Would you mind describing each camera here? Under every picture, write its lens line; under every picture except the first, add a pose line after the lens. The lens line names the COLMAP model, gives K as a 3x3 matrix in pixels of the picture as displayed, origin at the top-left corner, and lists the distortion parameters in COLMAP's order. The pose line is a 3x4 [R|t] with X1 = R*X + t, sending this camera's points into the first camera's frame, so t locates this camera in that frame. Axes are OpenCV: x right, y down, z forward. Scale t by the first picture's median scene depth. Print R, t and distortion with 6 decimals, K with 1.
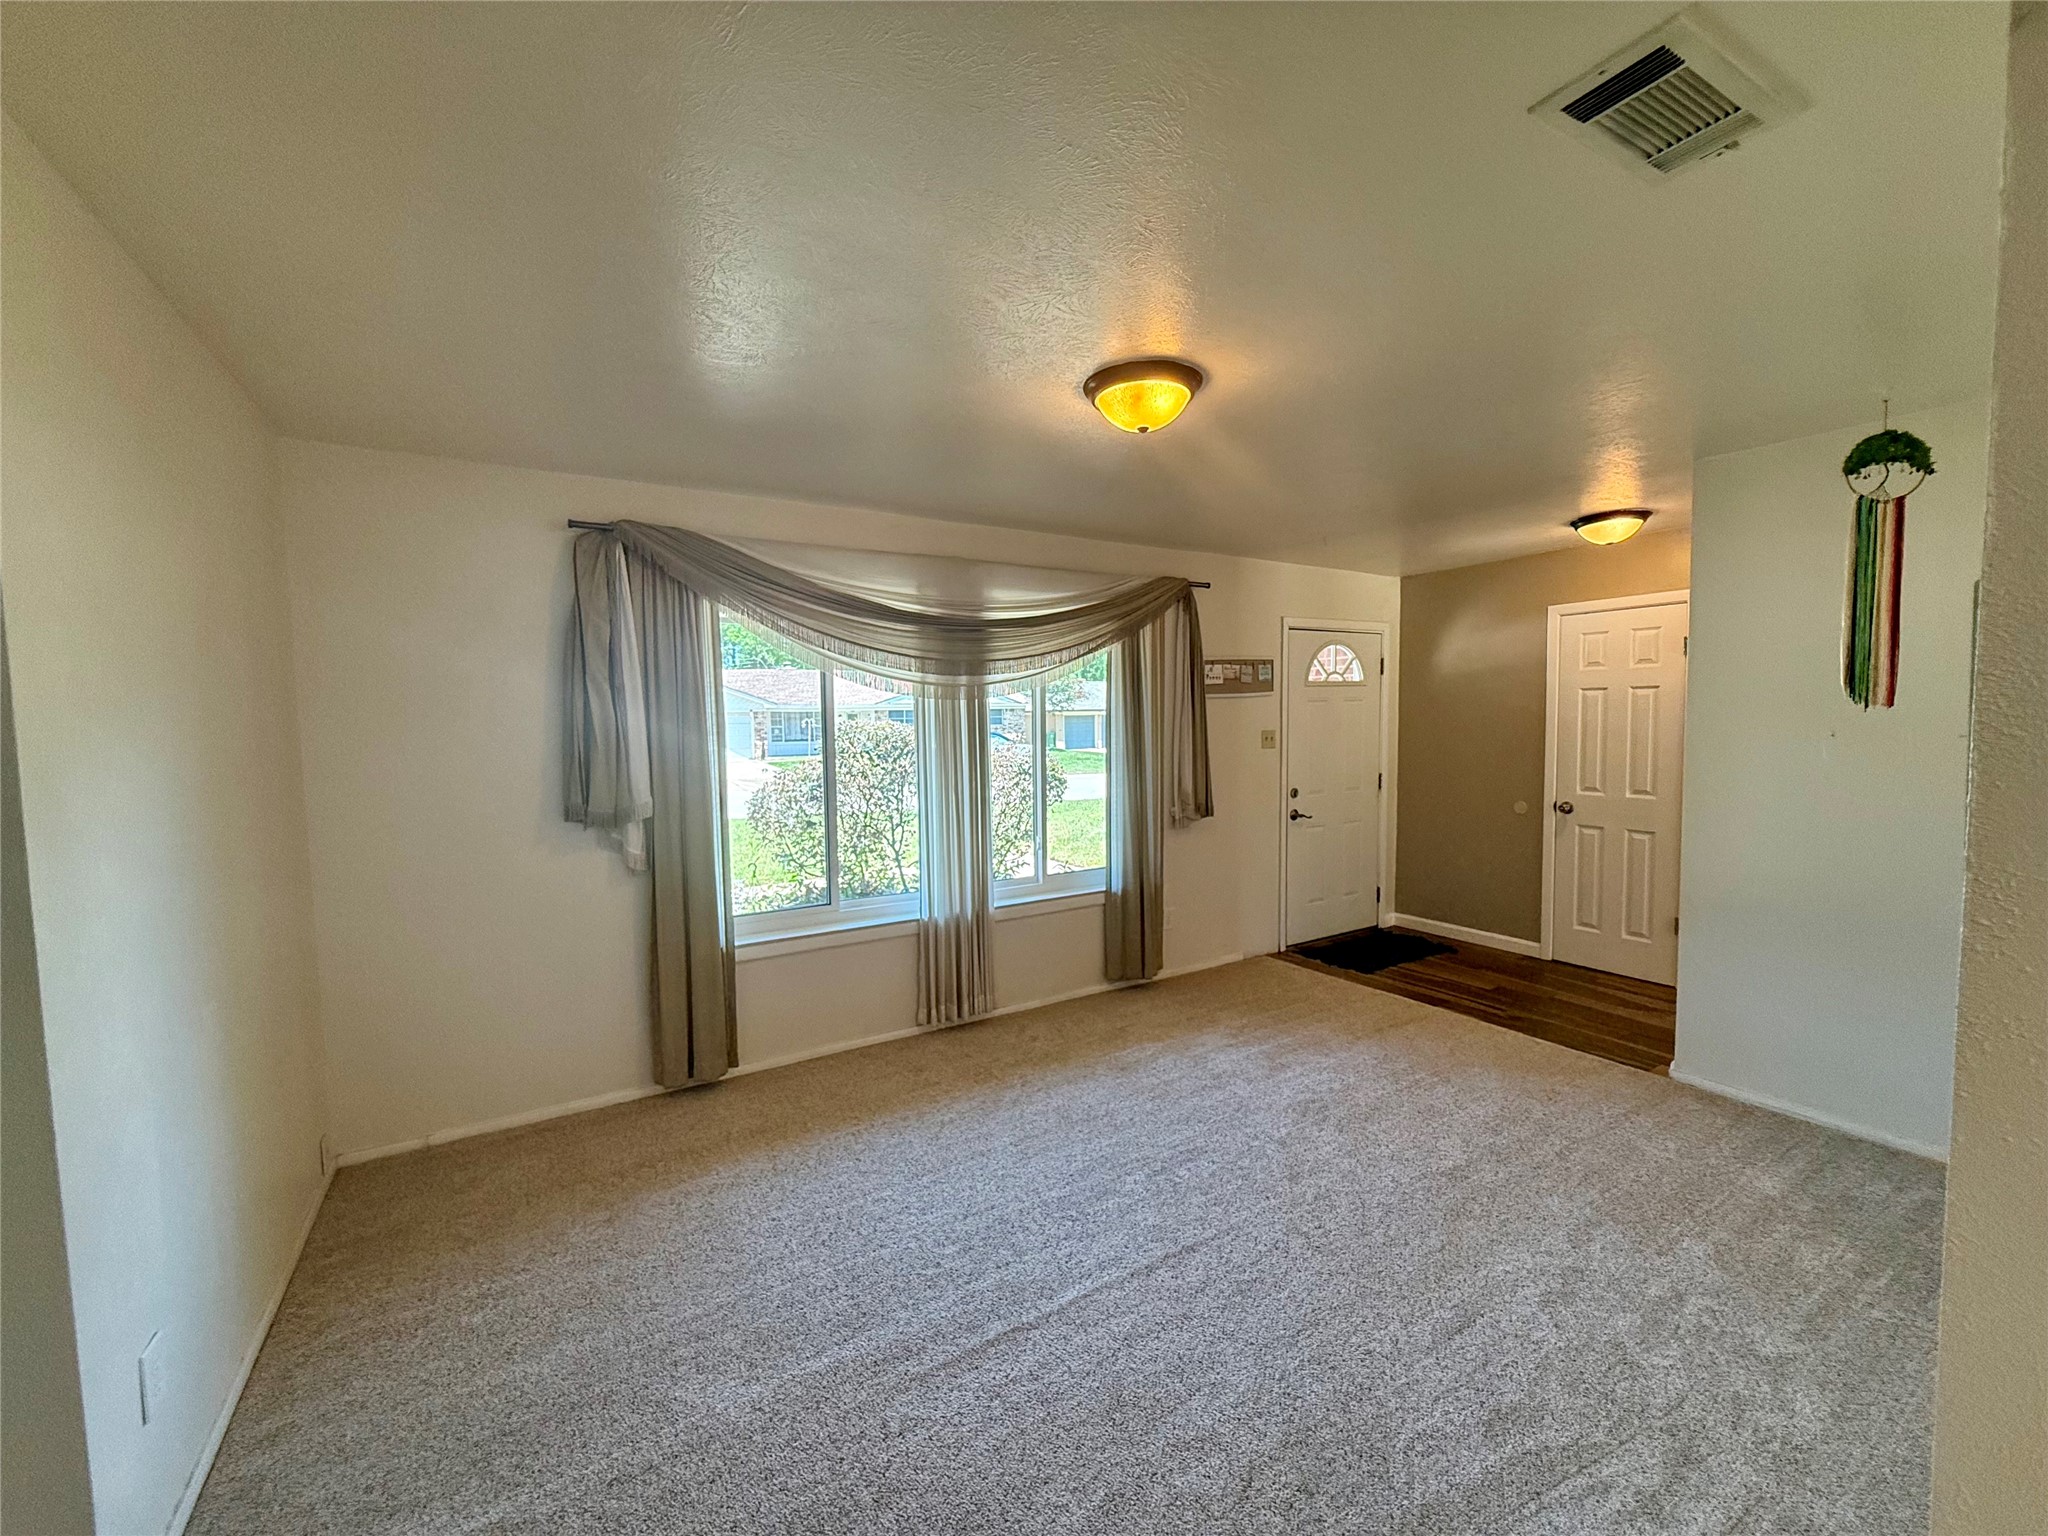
lens RADIAL K [[821.6, 0, 1029.4], [0, 821.6, 764.8], [0, 0, 1]] dist [0.003167, 0.000203]
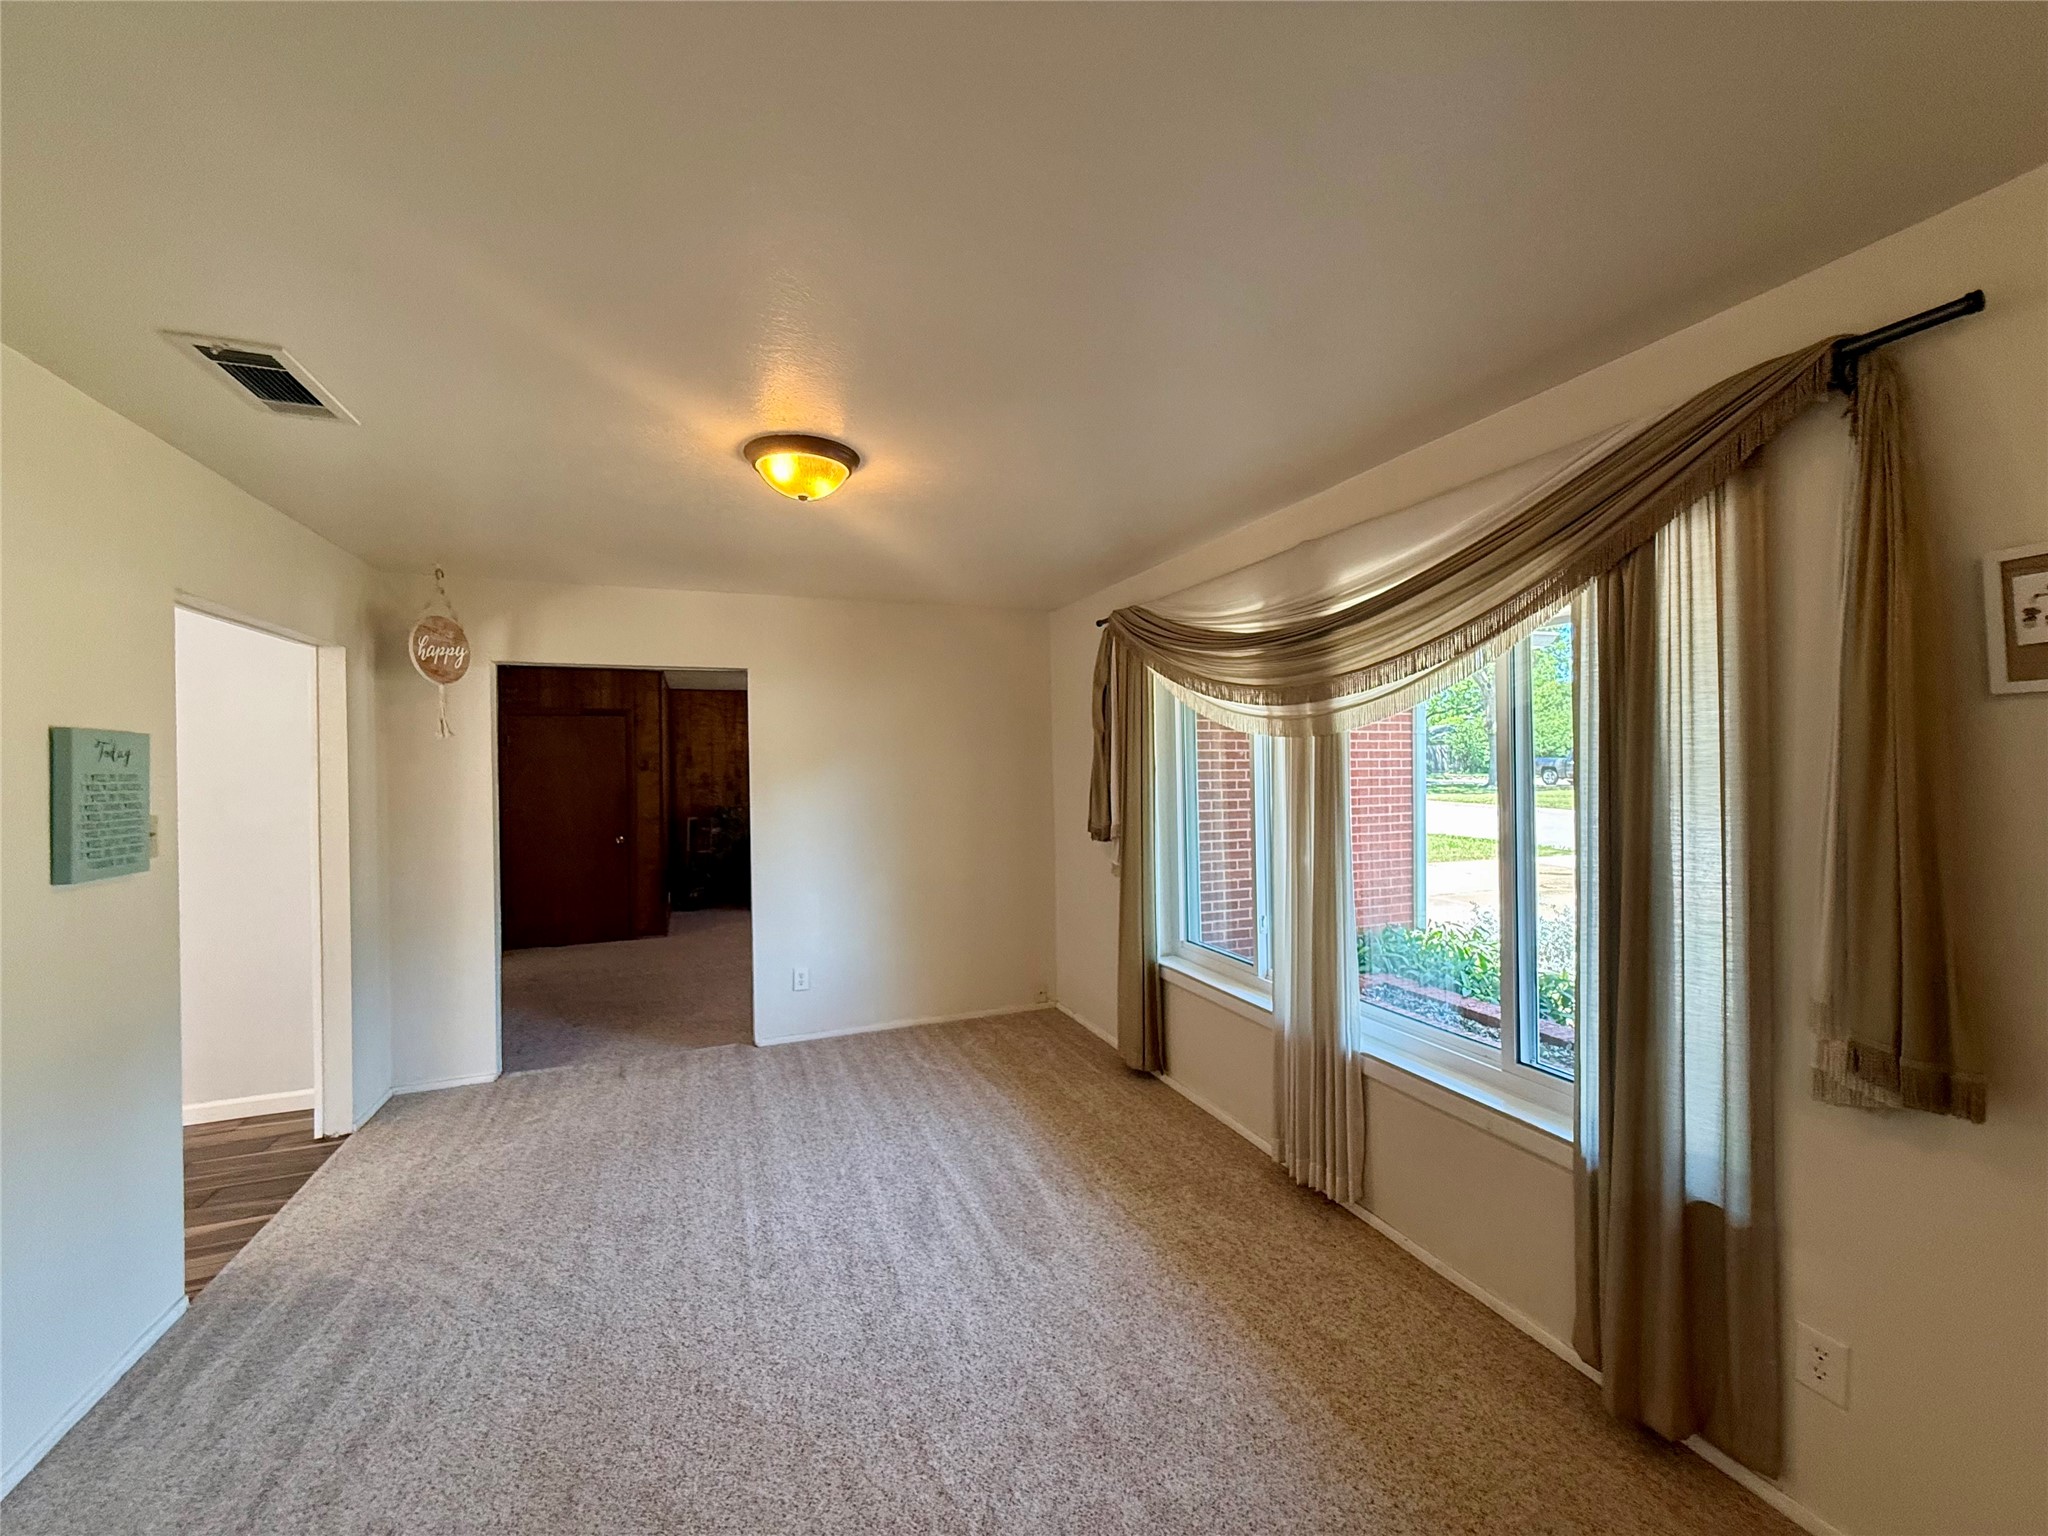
lens RADIAL K [[821.6, 0, 1031.2], [0, 821.6, 773.0], [0, 0, 1]] dist [0.003167, 0.000203]
pose [[-0.172864, 0.019605, -0.984751, 0.661232], [-0.047309, 0.998483, 0.028183, -0.054886], [0.983809, 0.051460, -0.171674, 0.868046]]
